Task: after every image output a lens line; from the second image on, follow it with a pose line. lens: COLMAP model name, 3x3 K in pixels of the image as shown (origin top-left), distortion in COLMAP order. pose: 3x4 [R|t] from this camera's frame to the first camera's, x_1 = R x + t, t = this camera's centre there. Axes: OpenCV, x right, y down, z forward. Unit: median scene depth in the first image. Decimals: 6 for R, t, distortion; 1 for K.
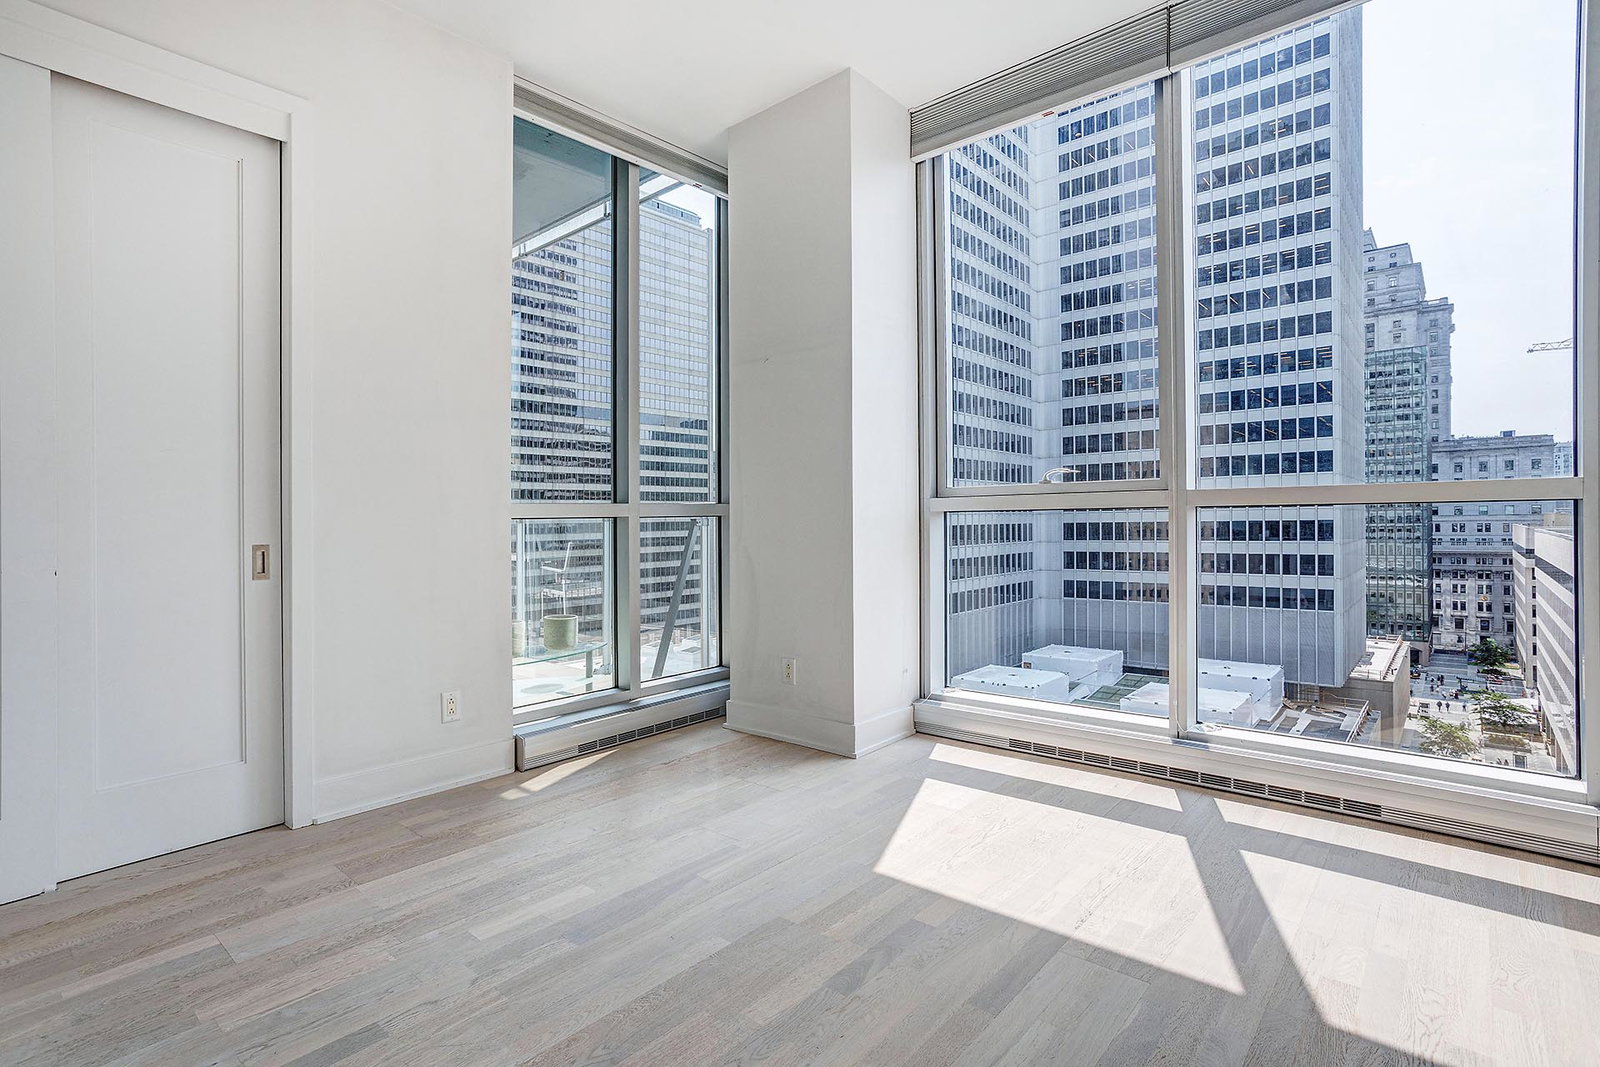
lens RADIAL K [[786.3, 0, 793.8], [0, 786.3, 530.9], [0, 0, 1]] dist [-0.014171, 0.022709]
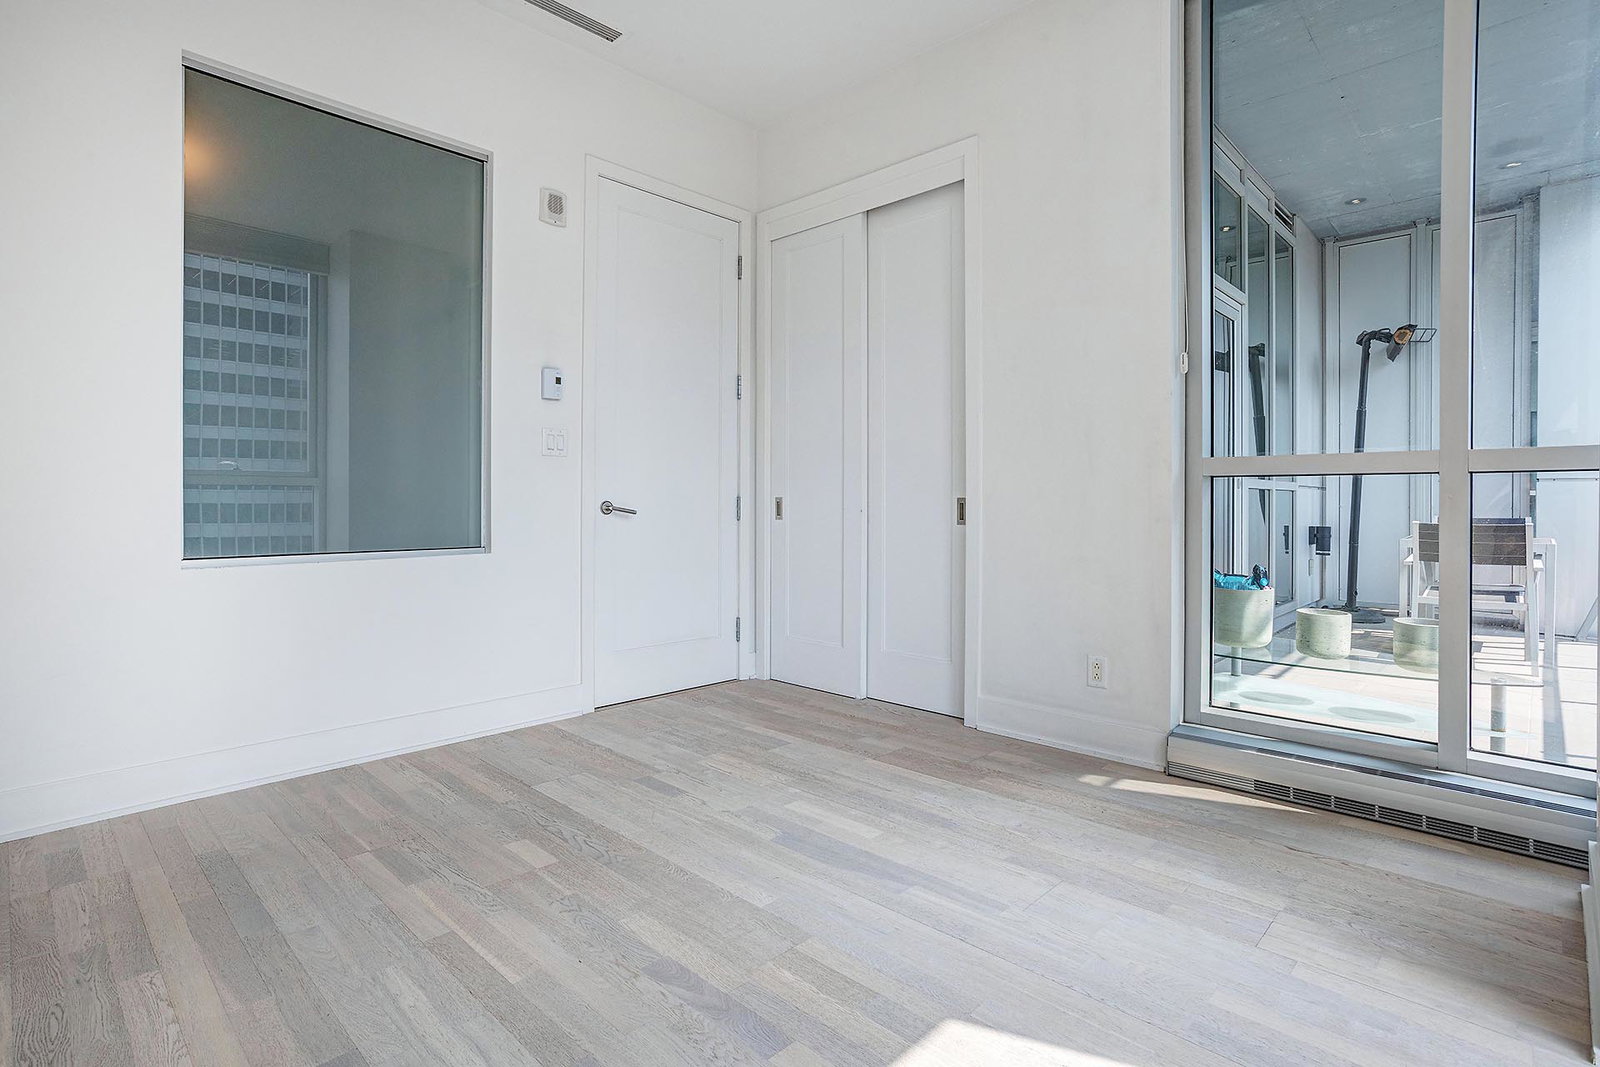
lens RADIAL K [[786.3, 0, 852.8], [0, 786.3, 495.1], [0, 0, 1]] dist [-0.014171, 0.022709]
pose [[-0.025043, 0.003231, -0.999681, 0.662688], [-0.002939, 0.999990, 0.003306, -0.013012], [0.999682, 0.003021, -0.025033, 0.805470]]
